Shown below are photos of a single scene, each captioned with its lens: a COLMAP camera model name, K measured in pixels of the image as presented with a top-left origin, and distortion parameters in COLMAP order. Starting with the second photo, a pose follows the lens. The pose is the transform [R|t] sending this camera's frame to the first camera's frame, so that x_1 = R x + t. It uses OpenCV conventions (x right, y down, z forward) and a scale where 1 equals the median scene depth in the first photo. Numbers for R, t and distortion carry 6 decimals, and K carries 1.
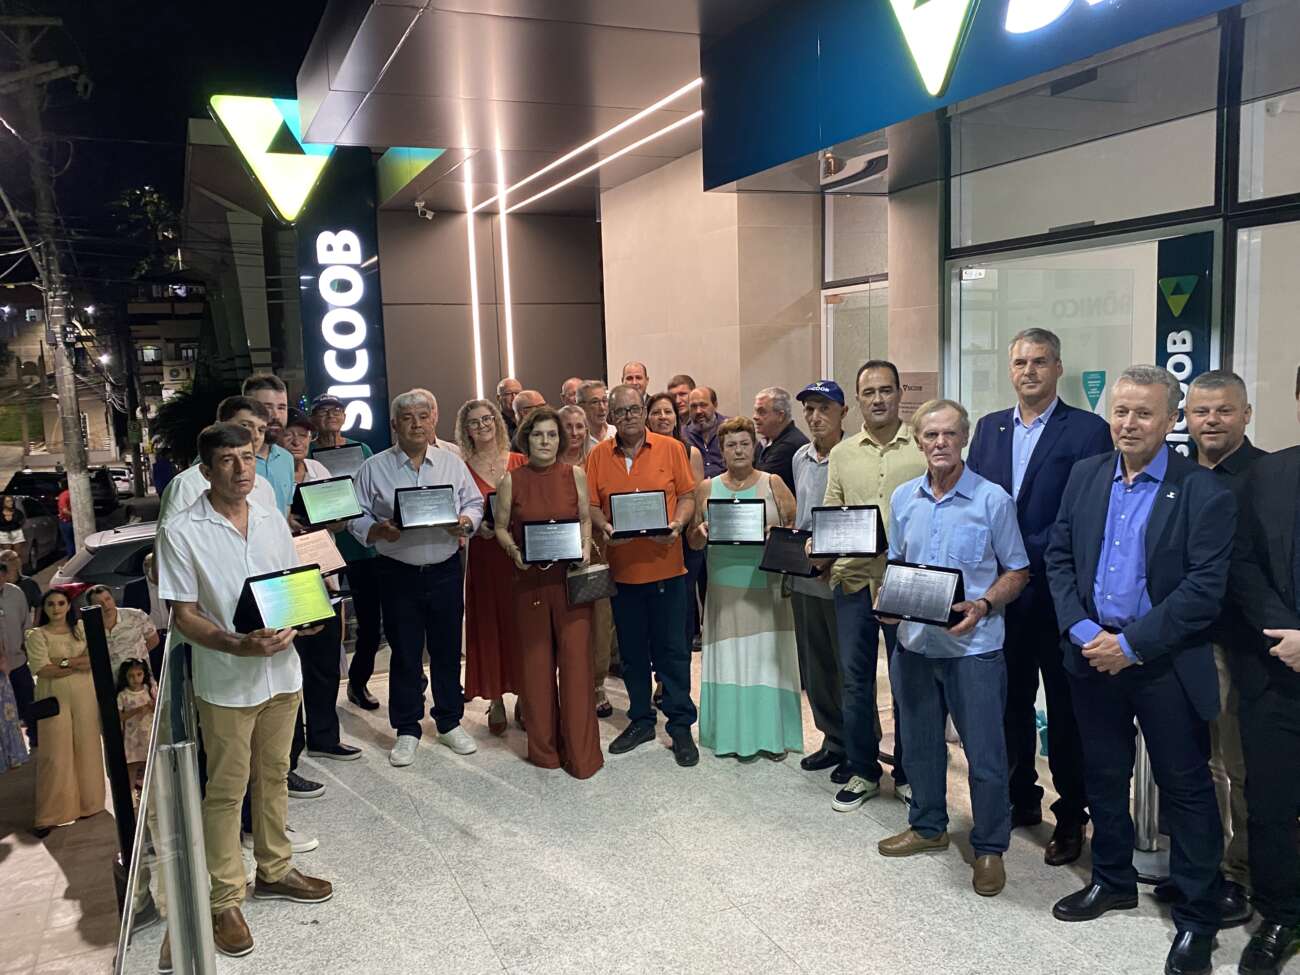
lens RADIAL K [[1046.3, 0, 650.0], [0, 1046.3, 487.5], [0, 0, 1]] dist [-0.012752, -0.007211]
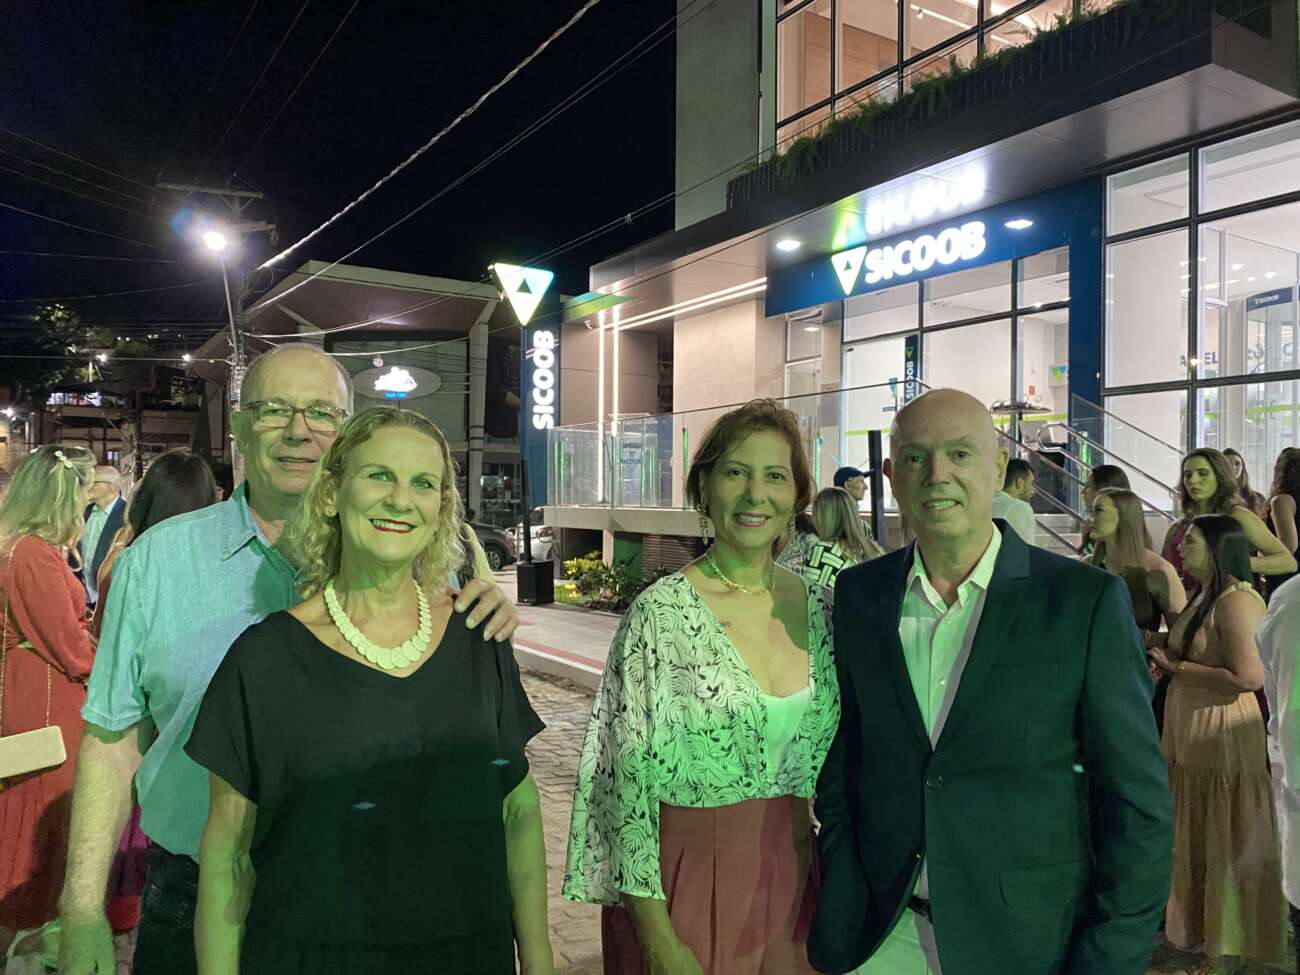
lens RADIAL K [[973.2, 0, 650.0], [0, 973.2, 487.5], [0, 0, 1]] dist [0.046033, -0.076351]
pose [[0.990008, 0.041736, 0.134692, -0.351397], [-0.023844, 0.990987, -0.131818, 0.320826], [-0.138979, 0.127289, 0.982081, -0.916040]]
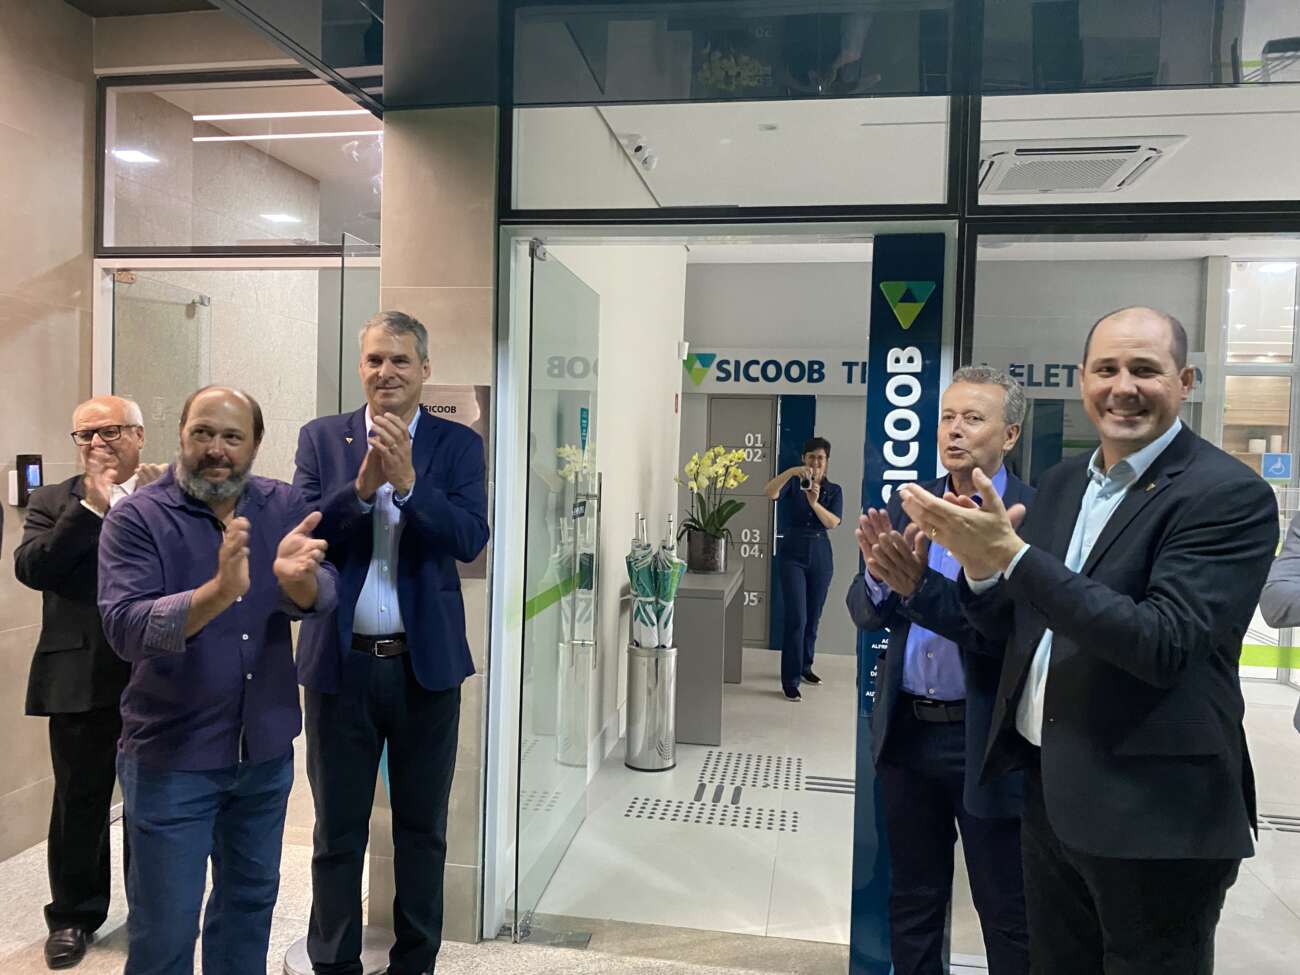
lens RADIAL K [[973.2, 0, 650.0], [0, 973.2, 487.5], [0, 0, 1]] dist [0.046033, -0.076351]
pose [[0.560355, 0.015477, 0.828108, -0.107540], [0.048189, 0.997522, -0.051251, -0.003423], [-0.826849, 0.068625, 0.558221, 0.318081]]
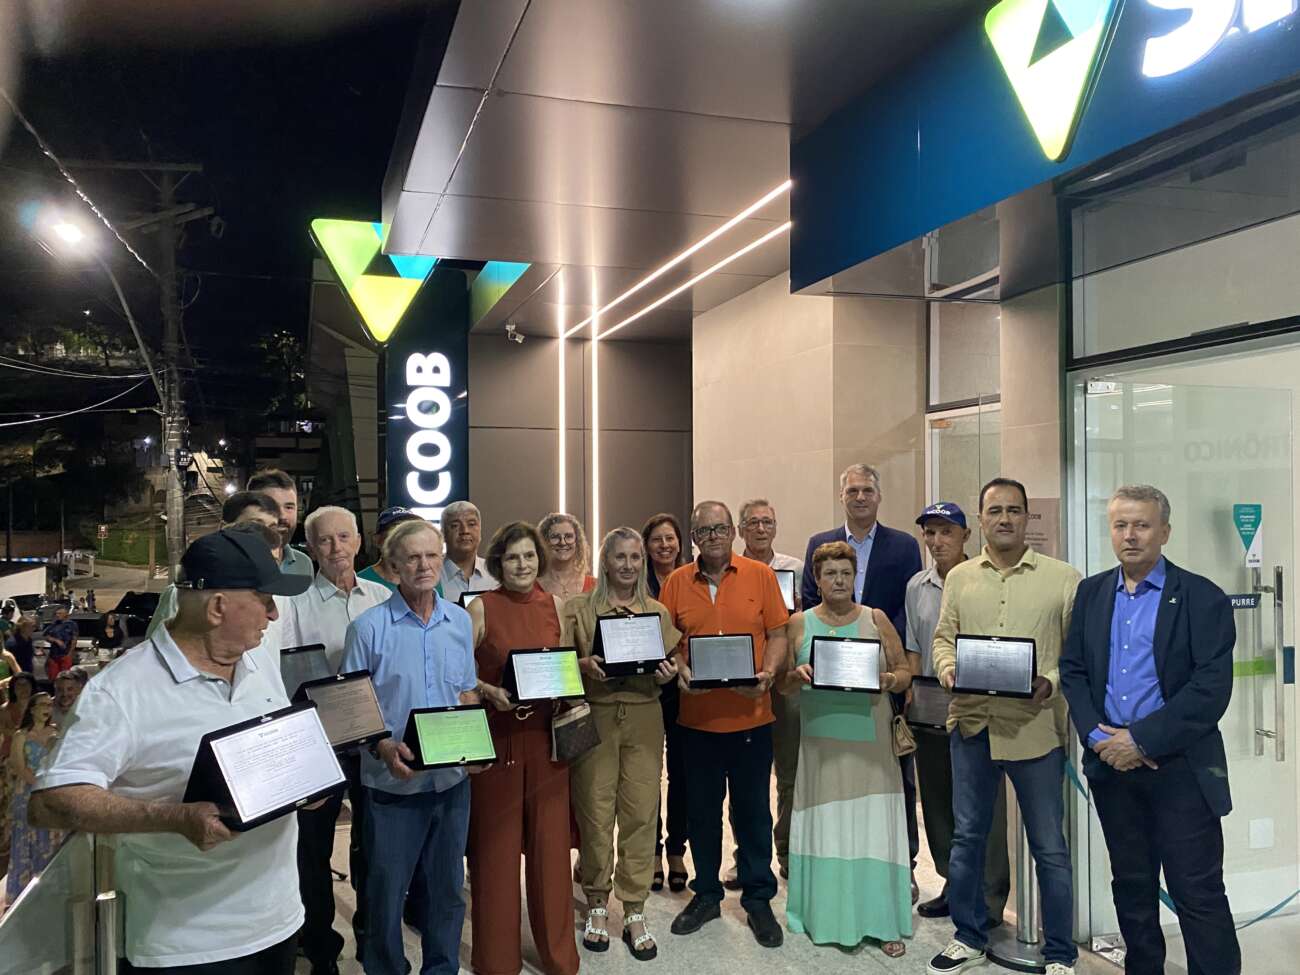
lens RADIAL K [[1050.9, 0, 640.8], [0, 1050.9, 490.0], [0, 0, 1]] dist [-0.004050, -0.007953]
pose [[0.993675, 0.025301, -0.109406, 0.014243], [-0.039778, 0.990419, -0.132245, 0.007202], [0.105012, 0.135761, 0.985161, 0.058976]]
